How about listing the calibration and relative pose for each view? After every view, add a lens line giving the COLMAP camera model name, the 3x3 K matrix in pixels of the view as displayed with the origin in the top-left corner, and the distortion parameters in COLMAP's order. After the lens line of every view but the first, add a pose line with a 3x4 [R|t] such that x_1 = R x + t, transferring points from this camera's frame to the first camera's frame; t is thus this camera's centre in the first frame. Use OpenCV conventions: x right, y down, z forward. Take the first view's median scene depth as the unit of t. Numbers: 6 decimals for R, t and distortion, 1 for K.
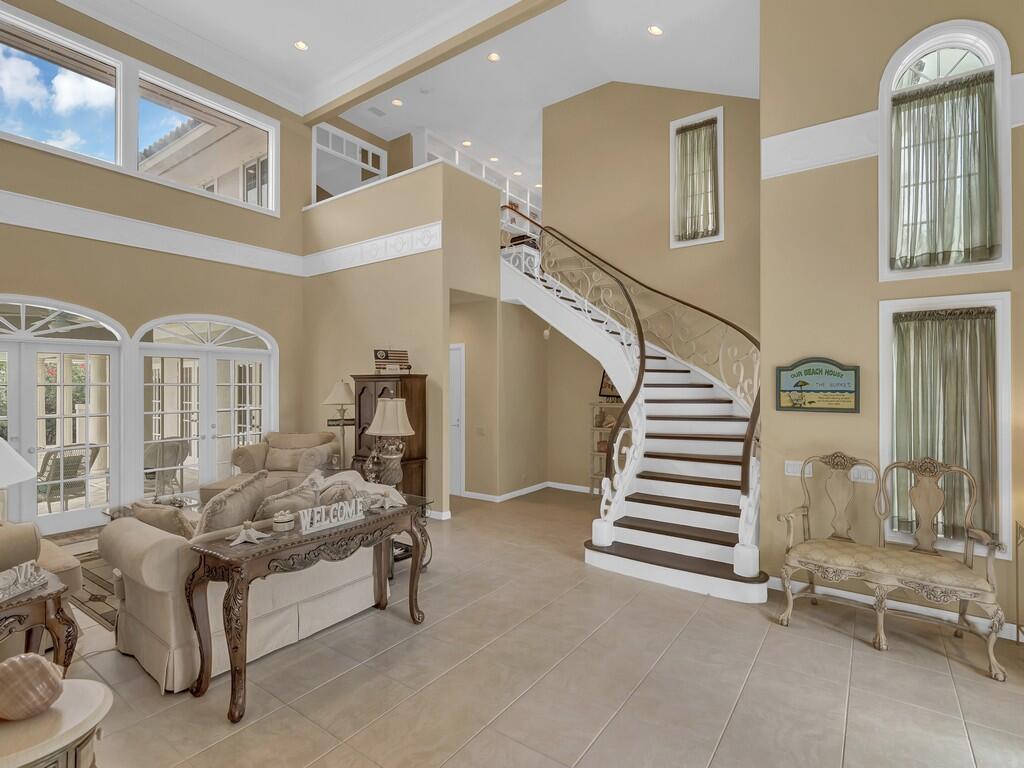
lens RADIAL K [[505.6, 0, 512.0], [0, 505.6, 384.0], [0, 0, 1]] dist [0.002191, 0.001073]
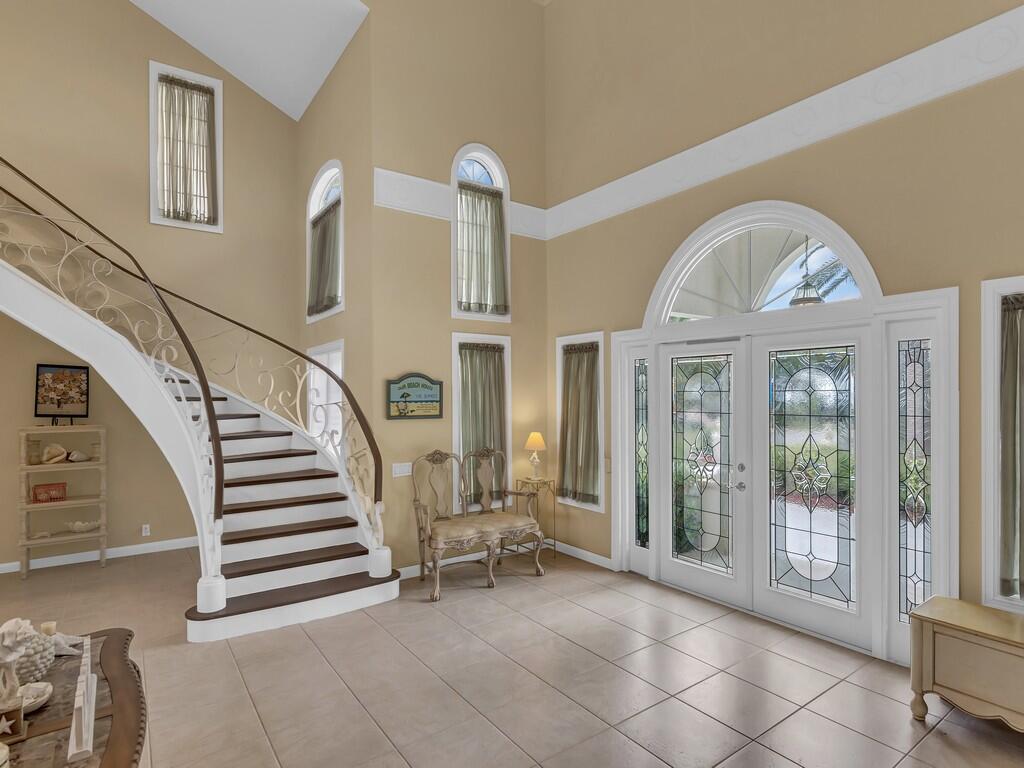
lens RADIAL K [[536.1, 0, 509.3], [0, 536.1, 400.4], [0, 0, 1]] dist [-0.001418, -0.000789]
pose [[0.335693, -0.009133, 0.941927, -0.518128], [0.005931, 0.999954, 0.007582, 0.003489], [-0.941953, 0.003042, 0.335732, 0.382880]]
